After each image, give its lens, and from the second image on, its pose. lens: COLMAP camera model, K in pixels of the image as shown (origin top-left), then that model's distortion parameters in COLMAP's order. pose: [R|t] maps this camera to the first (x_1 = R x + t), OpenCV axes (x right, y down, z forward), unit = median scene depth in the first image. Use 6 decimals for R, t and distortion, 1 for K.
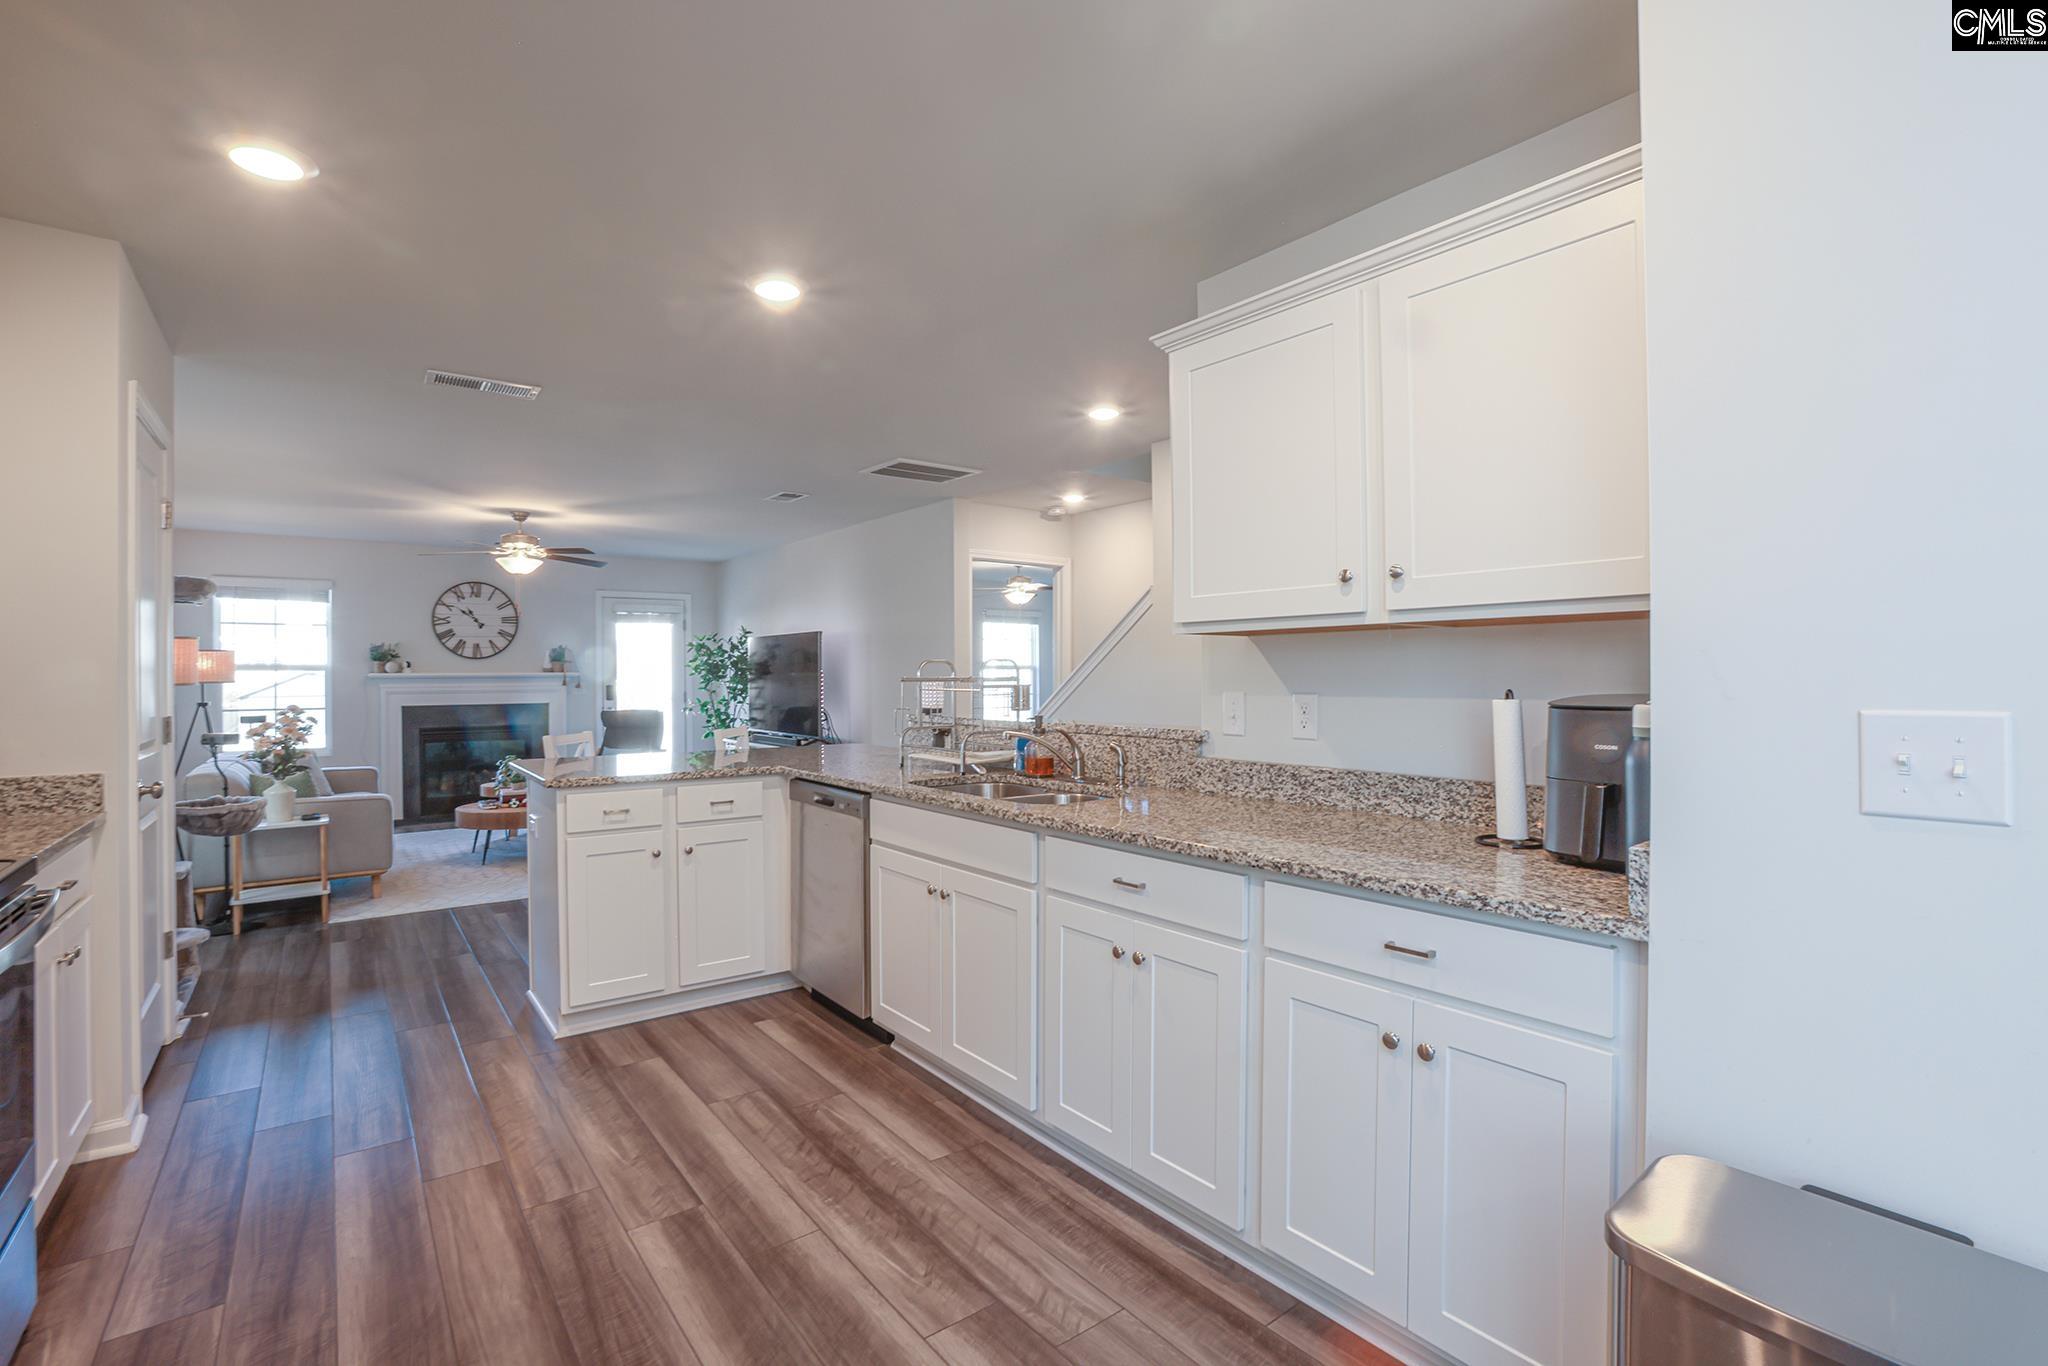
lens RADIAL K [[928.7, 0, 1025.3], [0, 928.7, 676.0], [0, 0, 1]] dist [-0.056851, 0.022870]
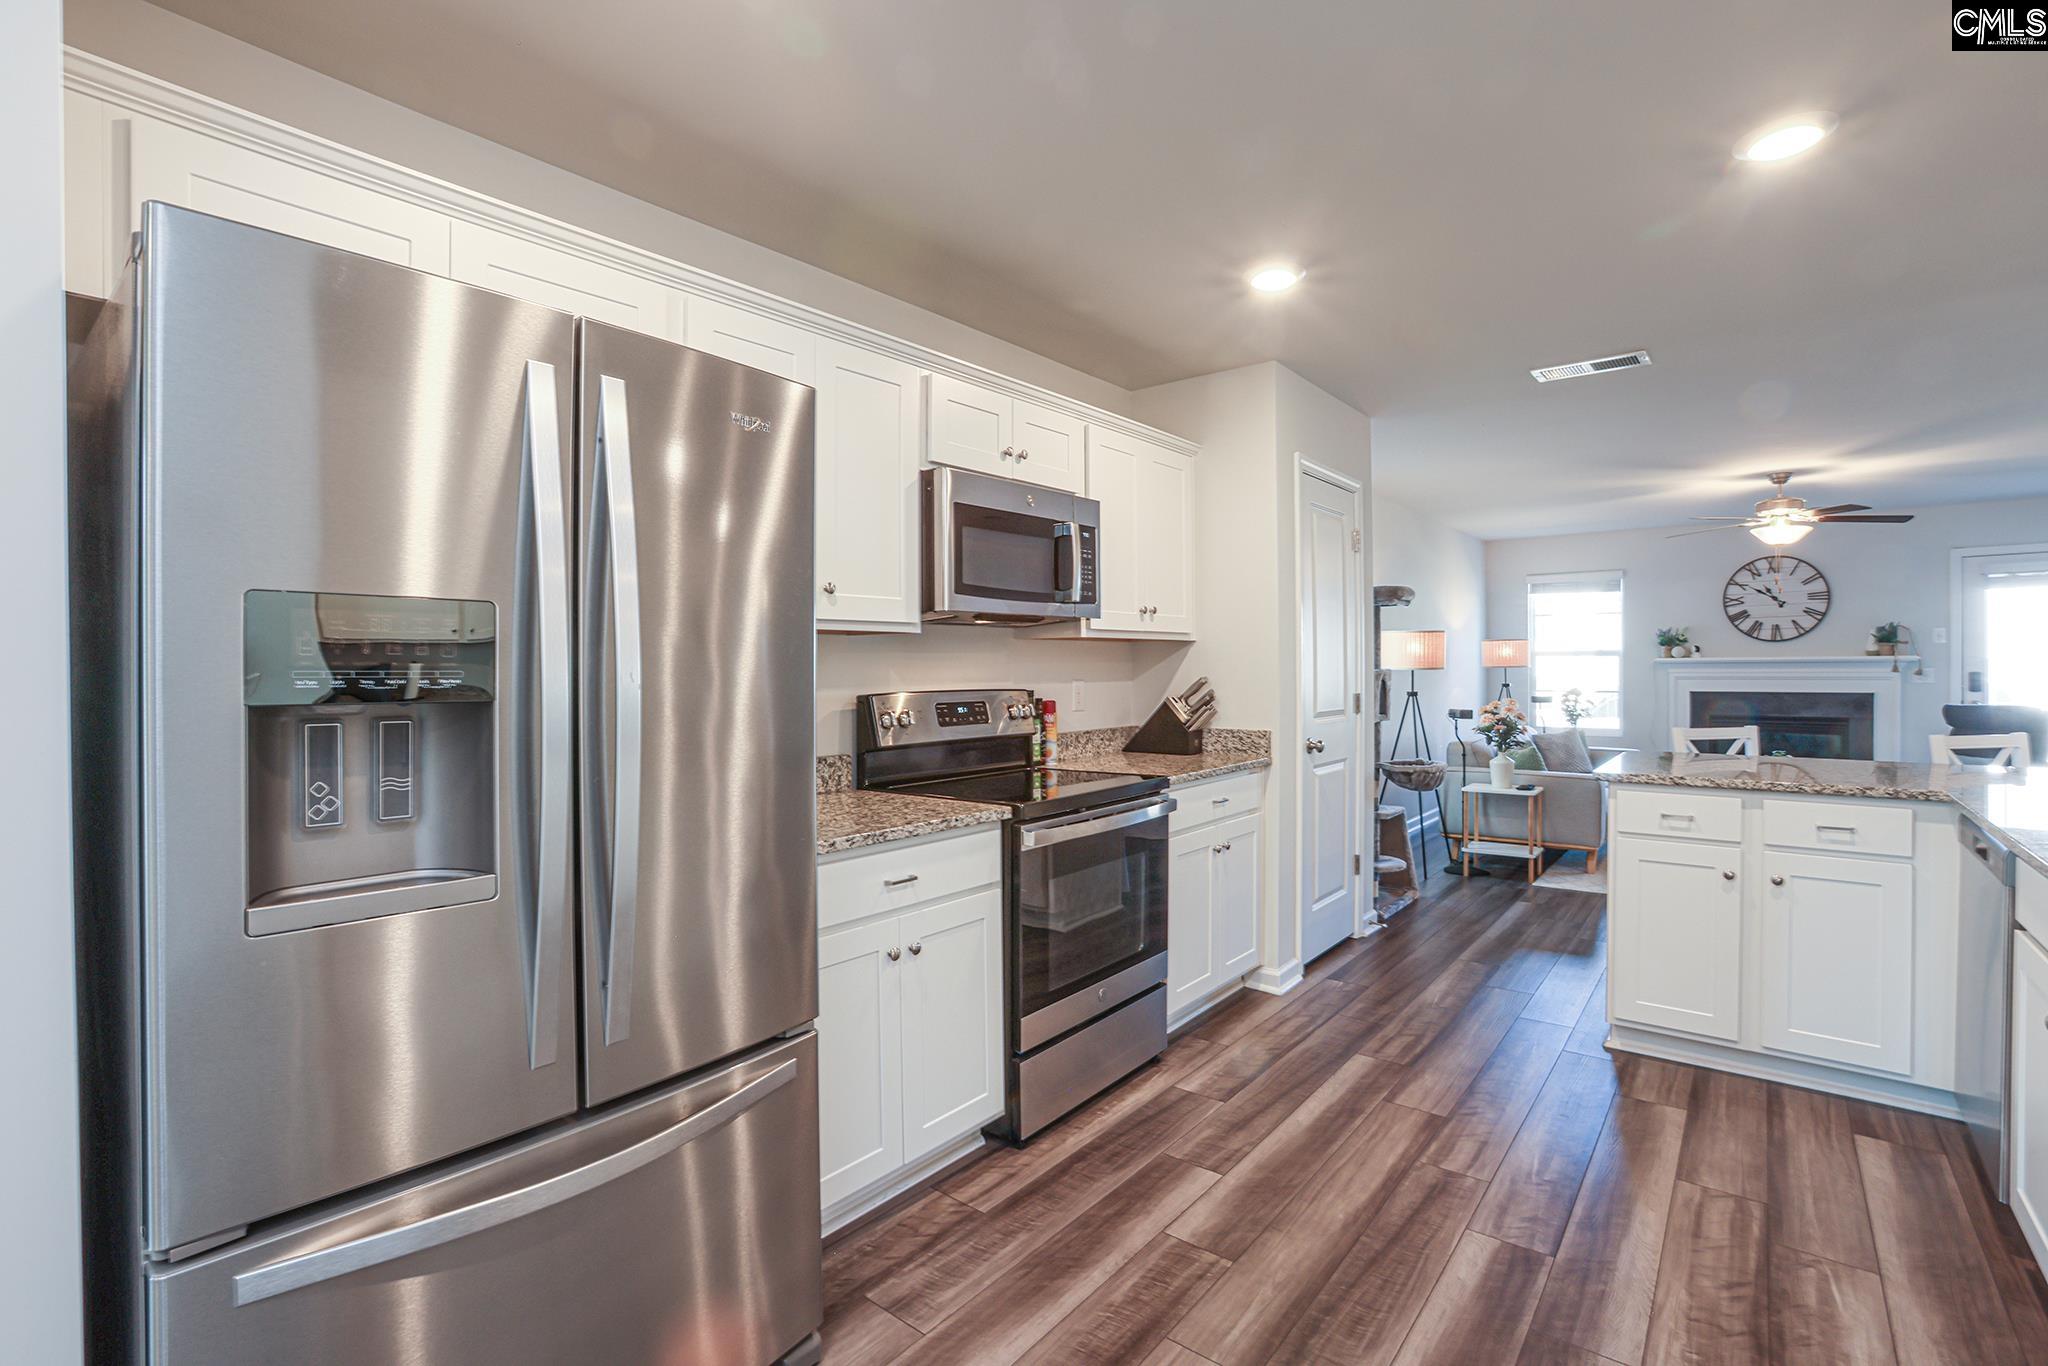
lens RADIAL K [[928.7, 0, 1025.3], [0, 928.7, 676.0], [0, 0, 1]] dist [-0.056851, 0.022870]
pose [[0.233844, 0.012090, -0.972199, 0.254944], [0.004992, 0.999895, 0.013635, -0.001740], [0.972261, -0.008042, 0.233759, 0.200321]]
